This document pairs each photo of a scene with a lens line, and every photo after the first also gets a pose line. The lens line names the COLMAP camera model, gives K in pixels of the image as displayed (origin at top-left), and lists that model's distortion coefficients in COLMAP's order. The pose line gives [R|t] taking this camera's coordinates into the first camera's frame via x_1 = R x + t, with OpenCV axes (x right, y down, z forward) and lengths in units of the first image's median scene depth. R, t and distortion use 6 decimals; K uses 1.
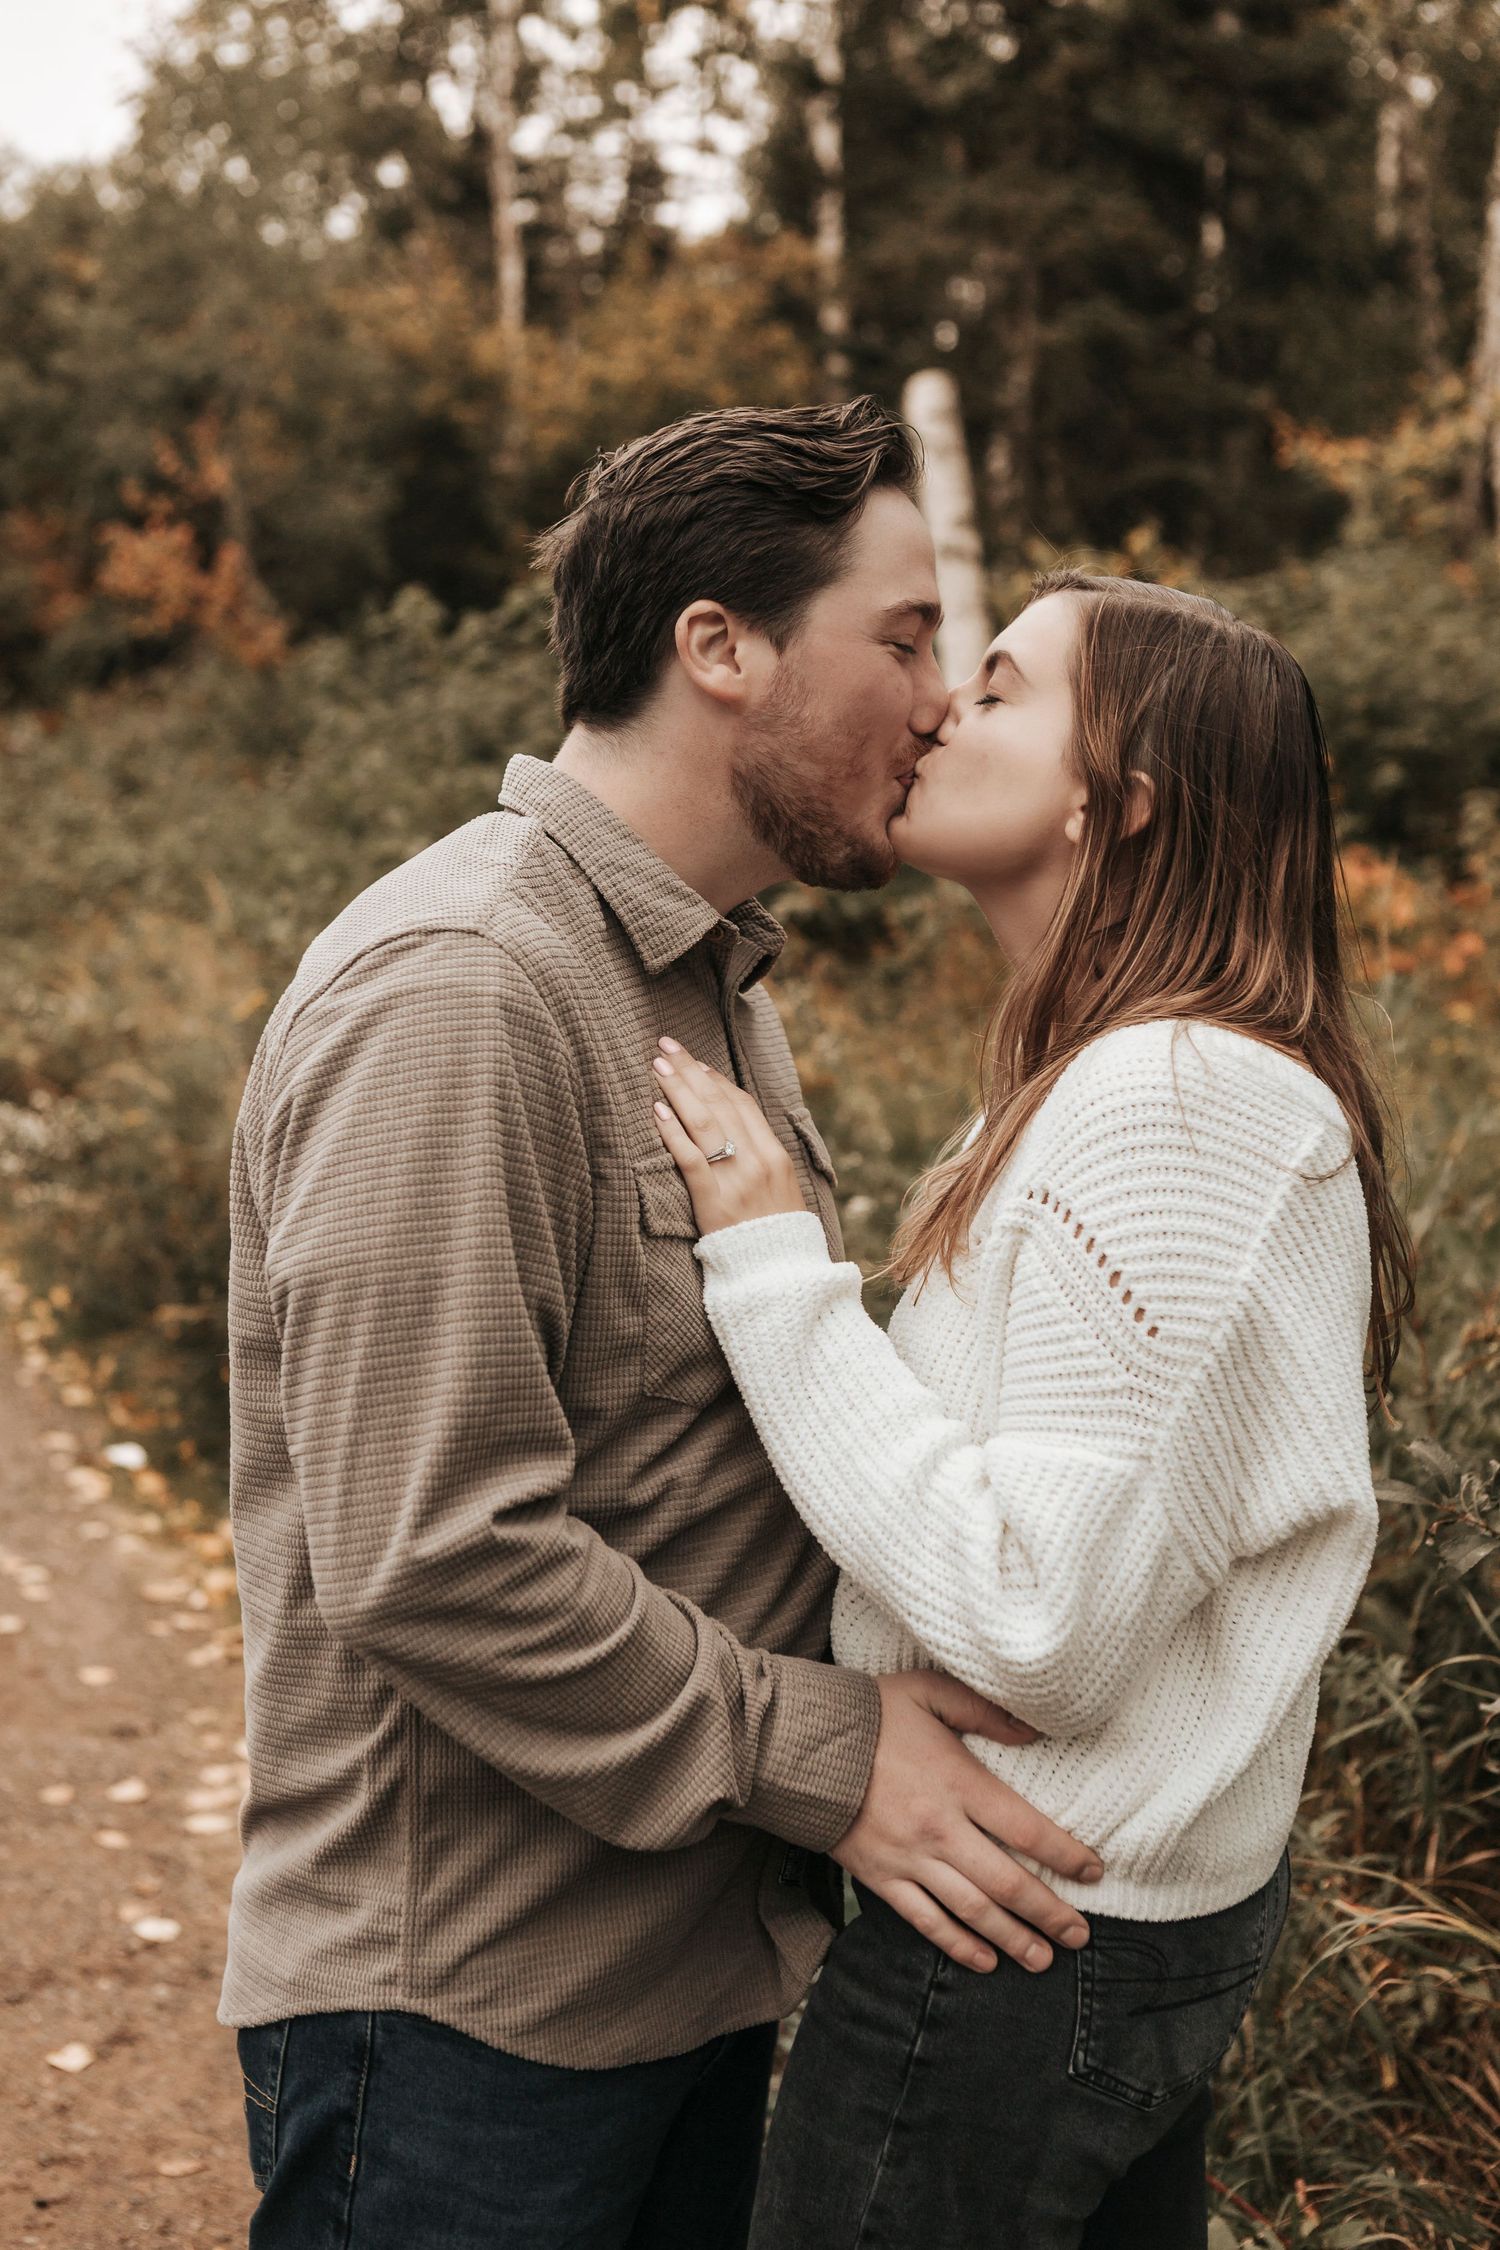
lens RADIAL K [[2756.4, 0, 750.0], [0, 2756.4, 1125.0], [0, 0, 1]] dist [-0.020544, -0.021041]
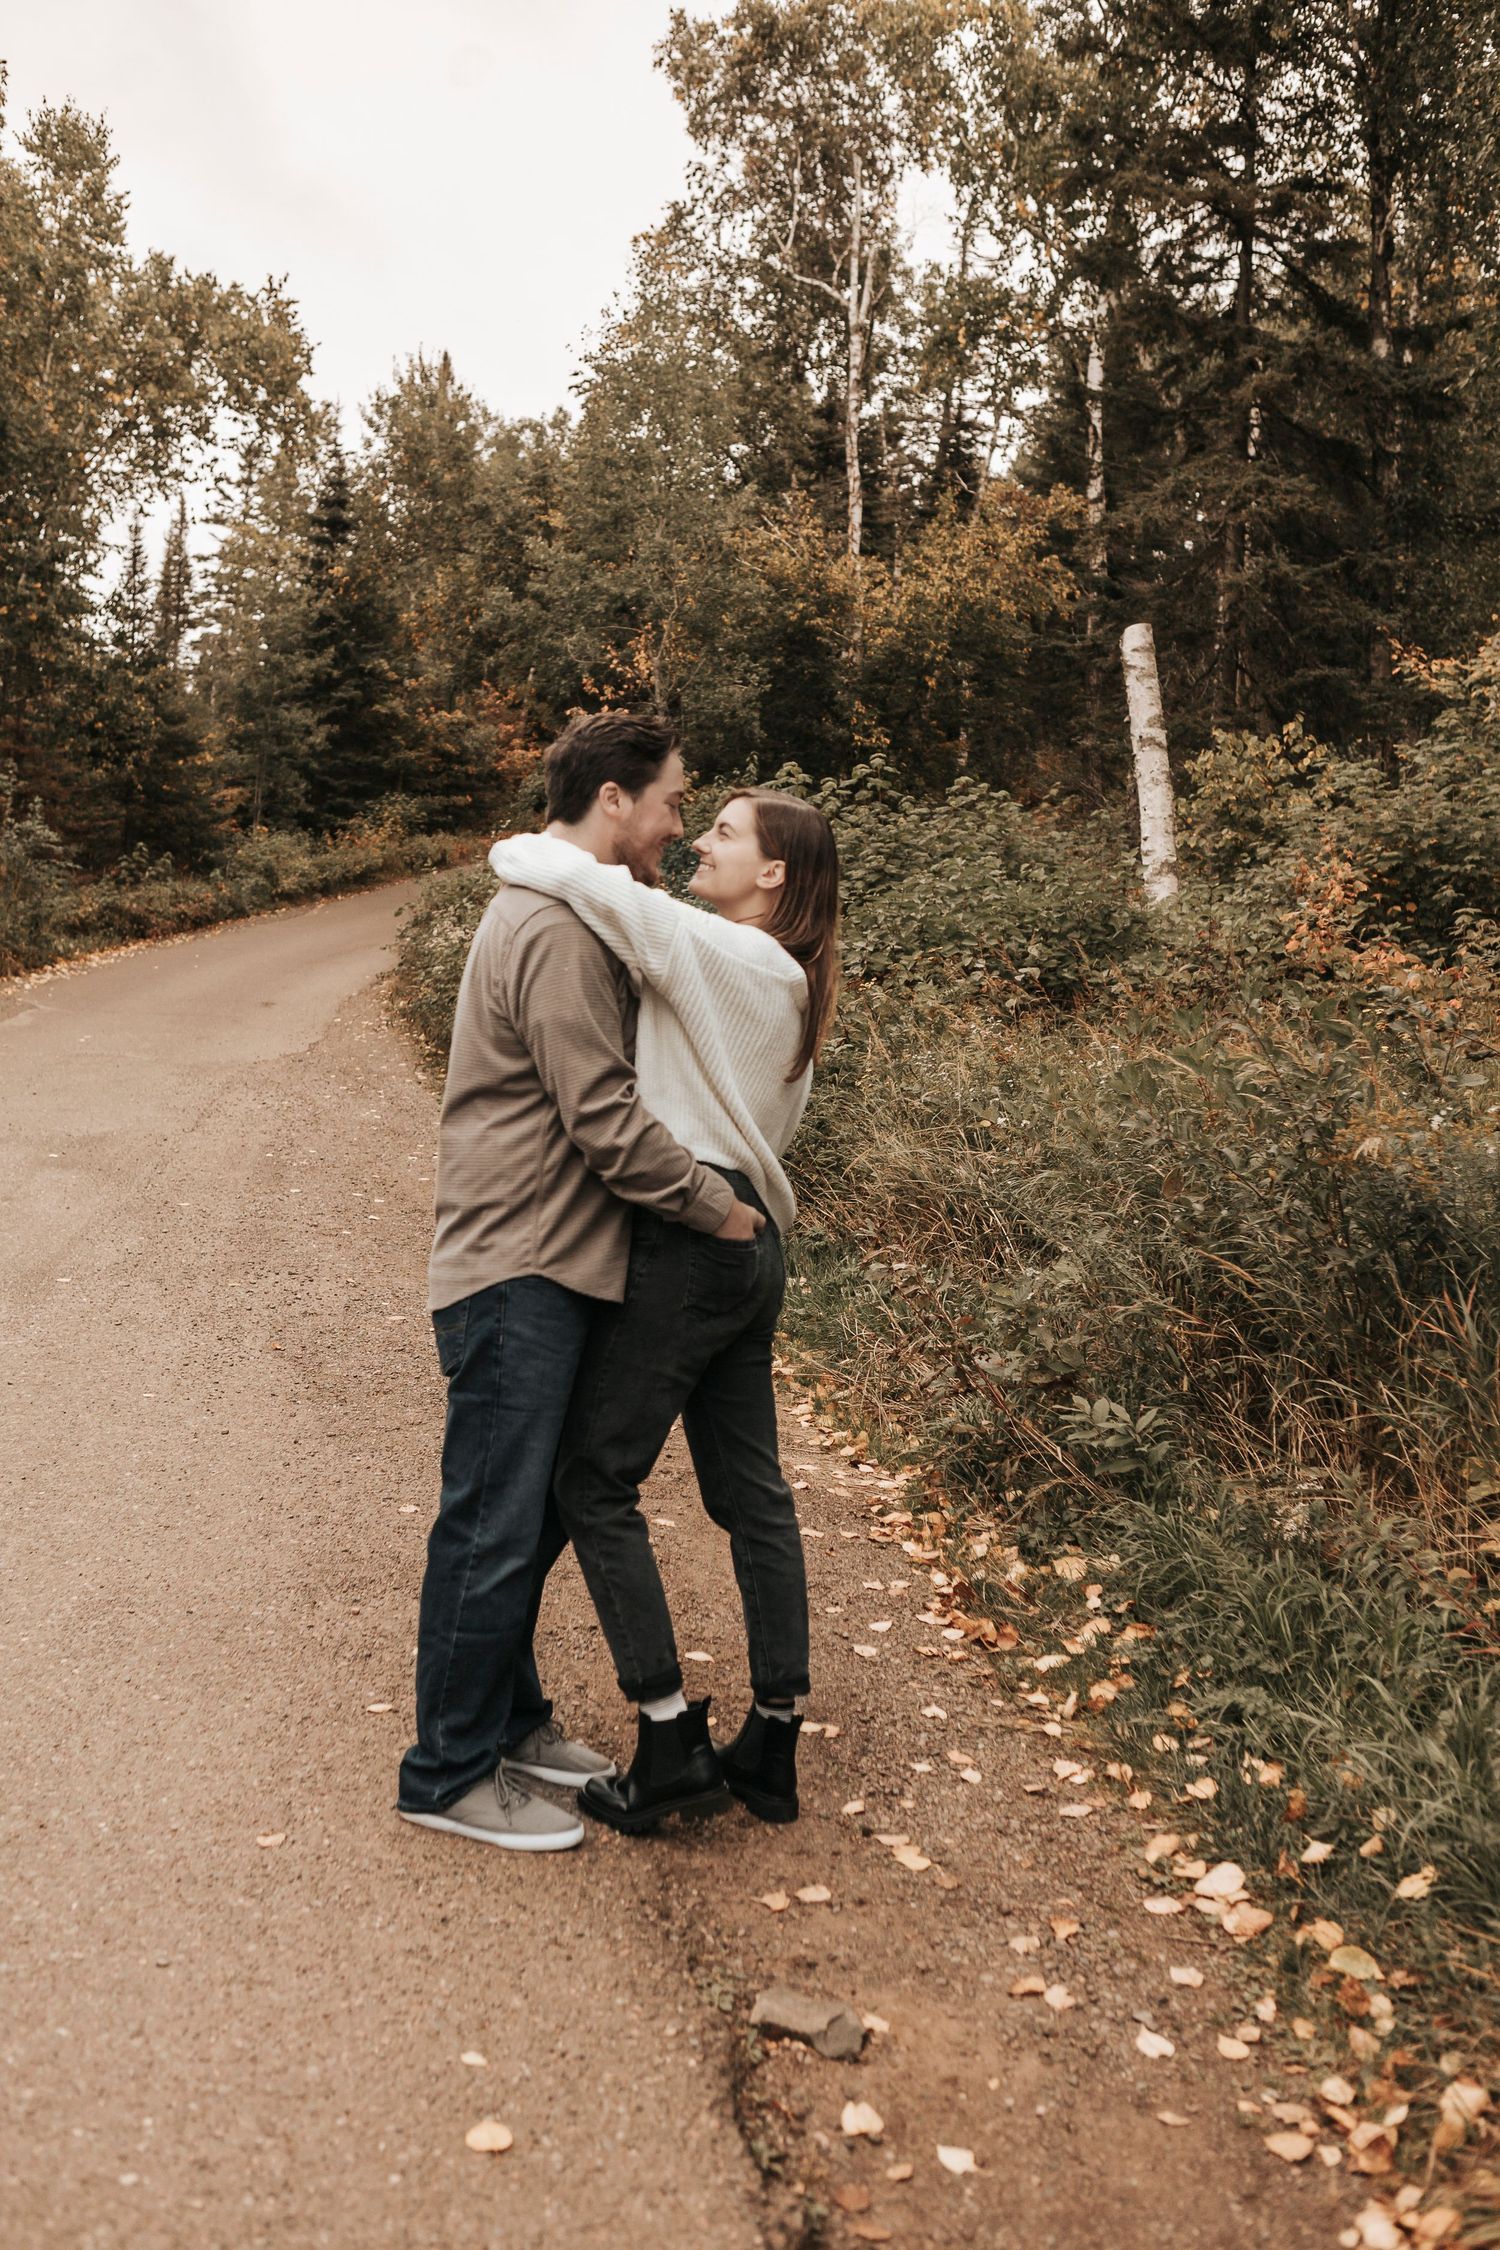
lens RADIAL K [[2216.7, 0, 750.0], [0, 2216.7, 1125.0], [0, 0, 1]] dist [0.029473, -0.030343]
pose [[0.991925, 0.026596, -0.124008, 0.009412], [-0.028707, 0.999471, -0.015264, 0.017816], [0.123536, 0.018700, 0.992164, -0.156397]]
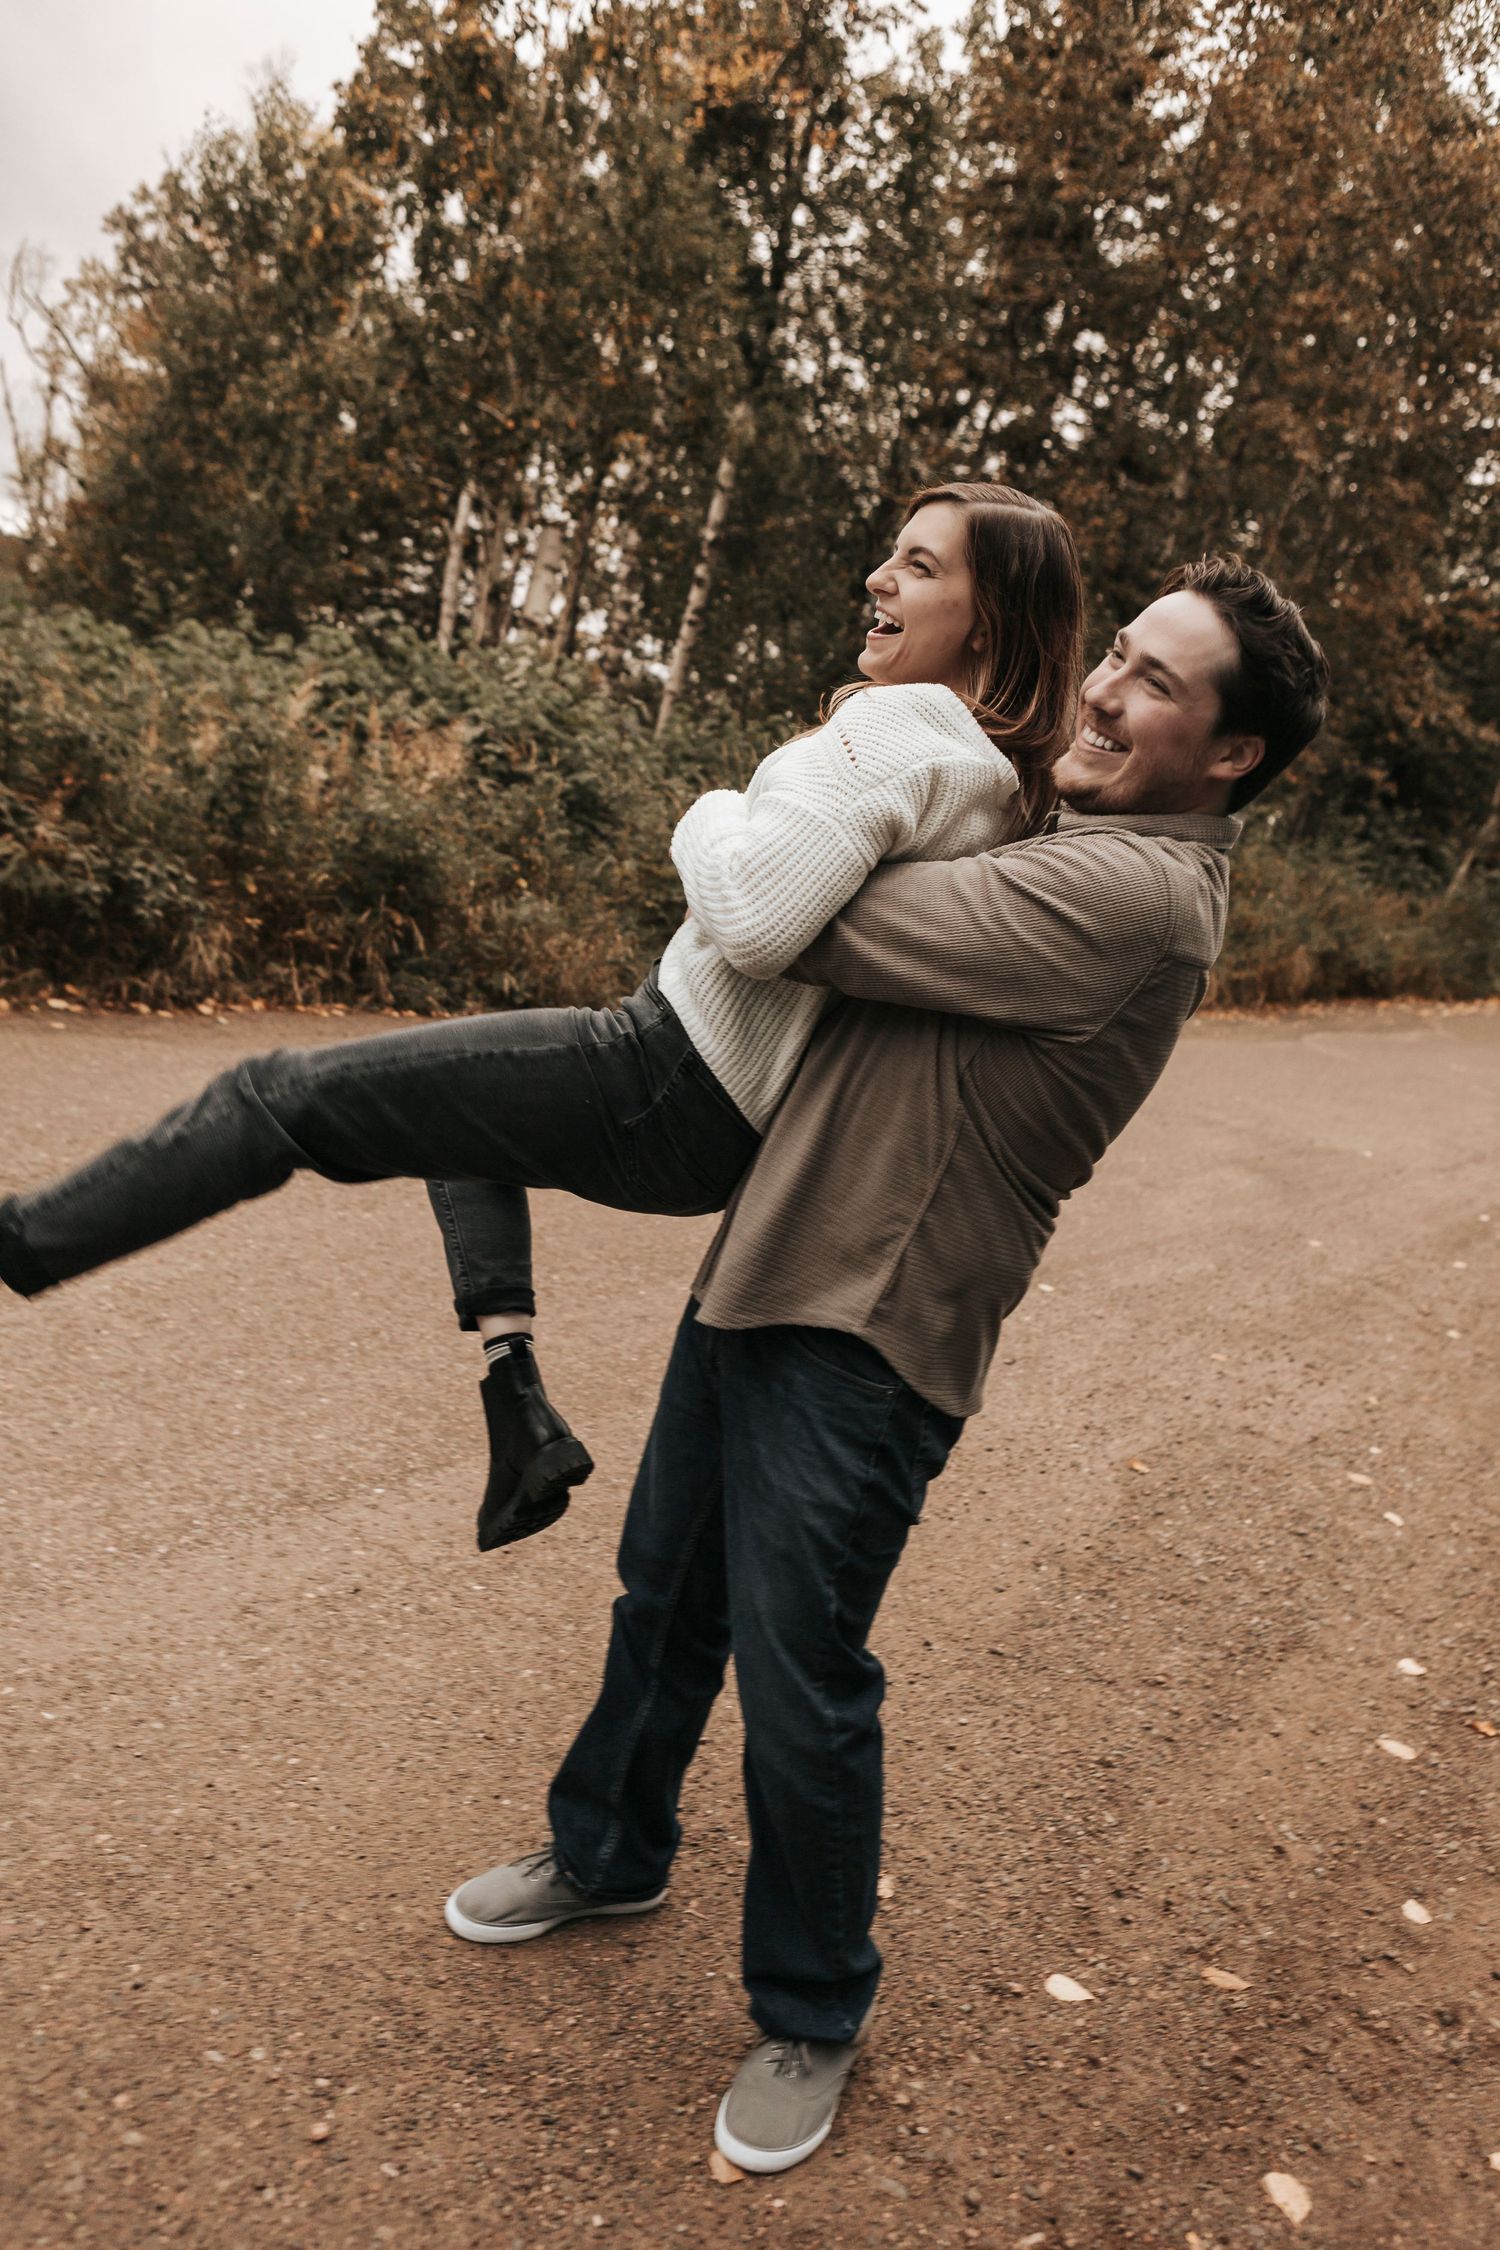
lens RADIAL K [[1714.5, 0, 750.0], [0, 1714.5, 1125.0], [0, 0, 1]] dist [0.003640, -0.002015]
pose [[0.612164, 0.261907, -0.746096, 0.005496], [-0.274597, 0.955244, 0.110021, 0.000493], [0.741520, 0.137524, 0.656685, 0.018108]]
